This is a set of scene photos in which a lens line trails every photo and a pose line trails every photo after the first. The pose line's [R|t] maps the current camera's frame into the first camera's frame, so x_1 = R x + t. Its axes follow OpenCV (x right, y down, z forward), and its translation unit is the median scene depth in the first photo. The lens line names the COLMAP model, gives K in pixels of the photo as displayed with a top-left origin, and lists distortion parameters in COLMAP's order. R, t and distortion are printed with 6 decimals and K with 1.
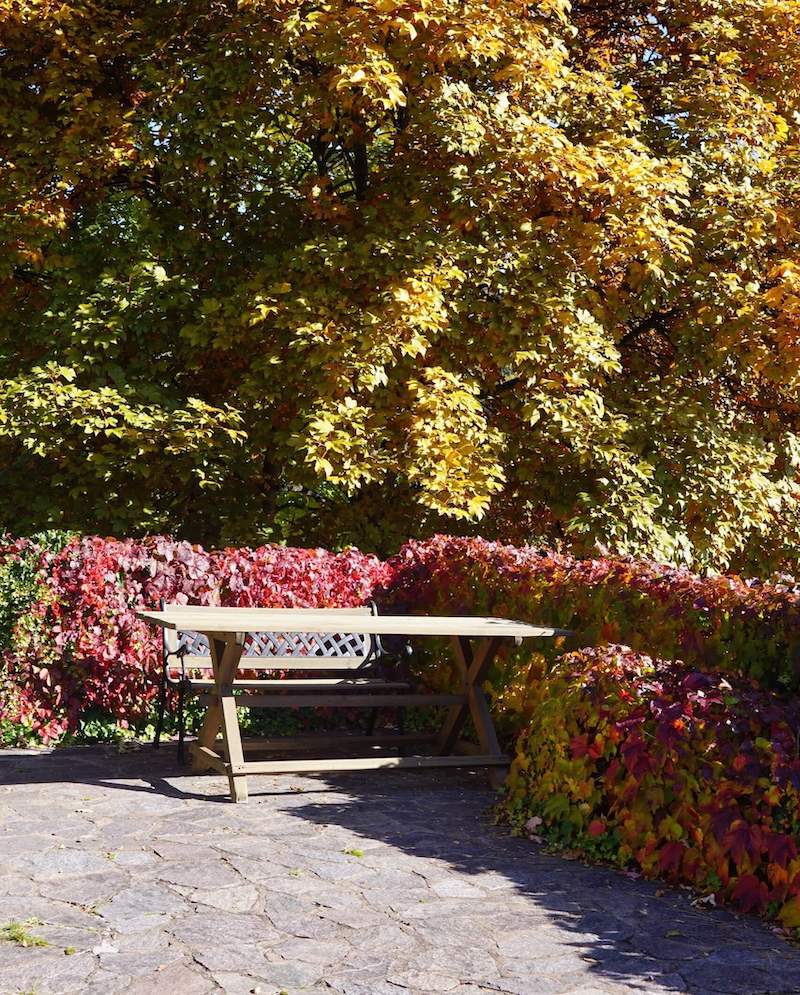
lens RADIAL K [[1424.6, 0, 399.9], [0, 1424.6, 497.7], [0, 0, 1]] dist [0.010814, 0.000000]
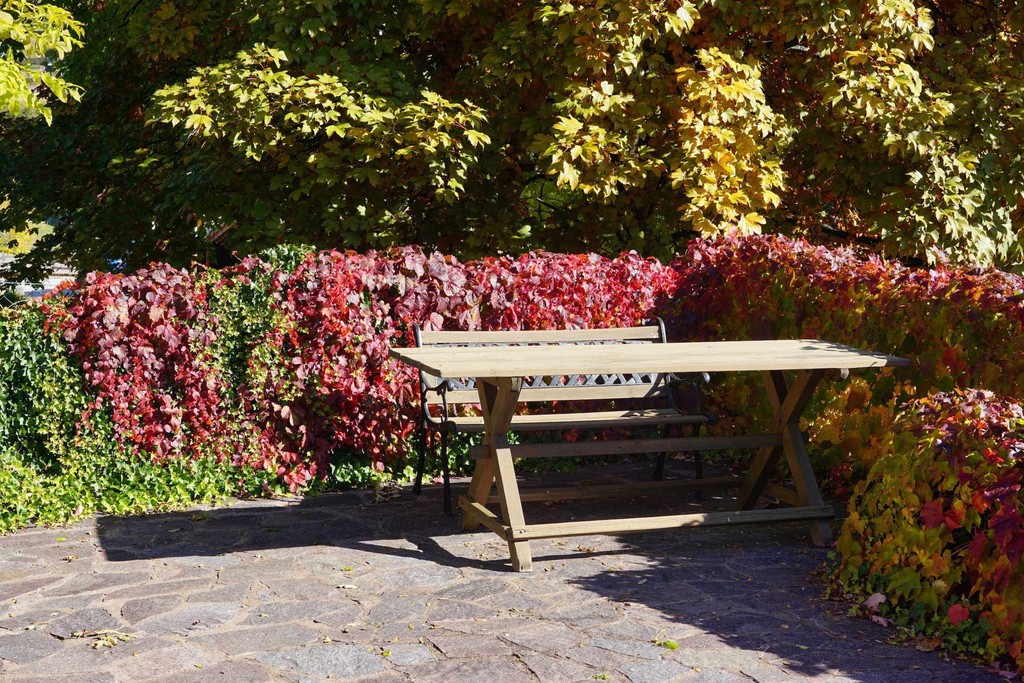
lens RADIAL K [[1451.7, 0, 512.1], [0, 1451.7, 341.4], [0, 0, 1]] dist [0.018857, 0.000000]
pose [[0.997456, -0.025347, -0.066627, -0.053219], [0.036293, 0.985017, 0.168593, -0.067900], [0.061355, -0.170582, 0.983431, 0.146574]]
